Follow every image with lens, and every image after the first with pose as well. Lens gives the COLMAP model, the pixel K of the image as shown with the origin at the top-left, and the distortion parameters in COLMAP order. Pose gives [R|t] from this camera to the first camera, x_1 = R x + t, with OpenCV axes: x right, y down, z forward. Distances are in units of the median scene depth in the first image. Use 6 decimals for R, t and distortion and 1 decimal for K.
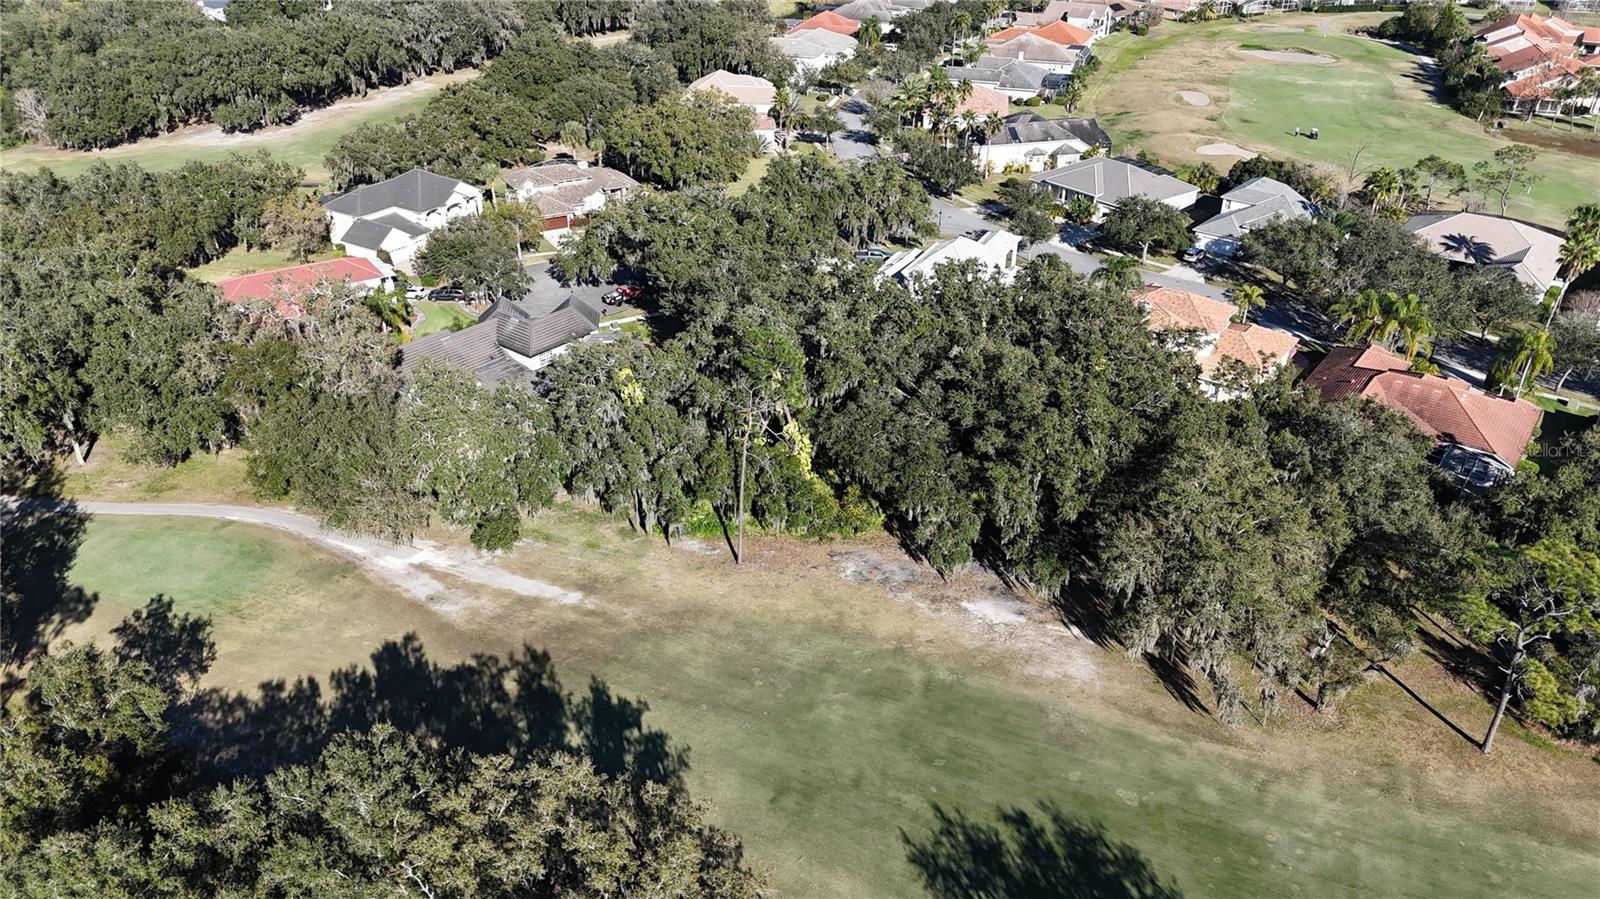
lens RADIAL K [[1184.7, 0, 800.0], [0, 1184.7, 449.5], [0, 0, 1]] dist [0.076020, -0.058965]
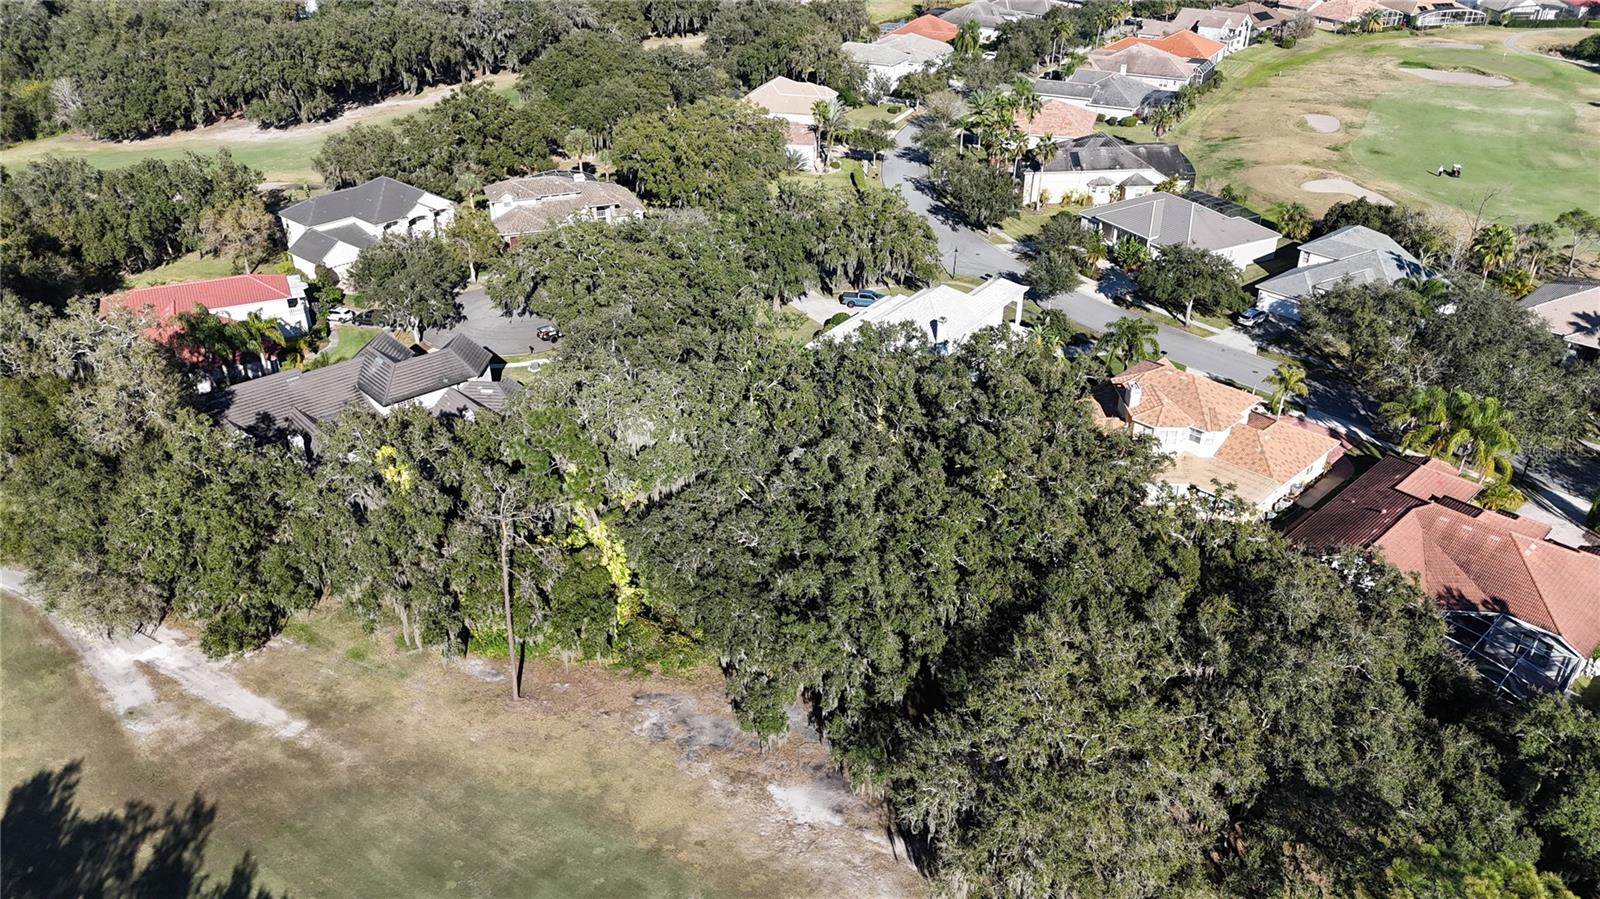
lens RADIAL K [[1184.7, 0, 800.0], [0, 1184.7, 449.5], [0, 0, 1]] dist [0.076020, -0.058965]
pose [[0.987795, 0.070639, -0.138821, 0.115680], [-0.070858, 0.997481, 0.003373, -0.042642], [0.138710, 0.006504, 0.990312, 0.112277]]
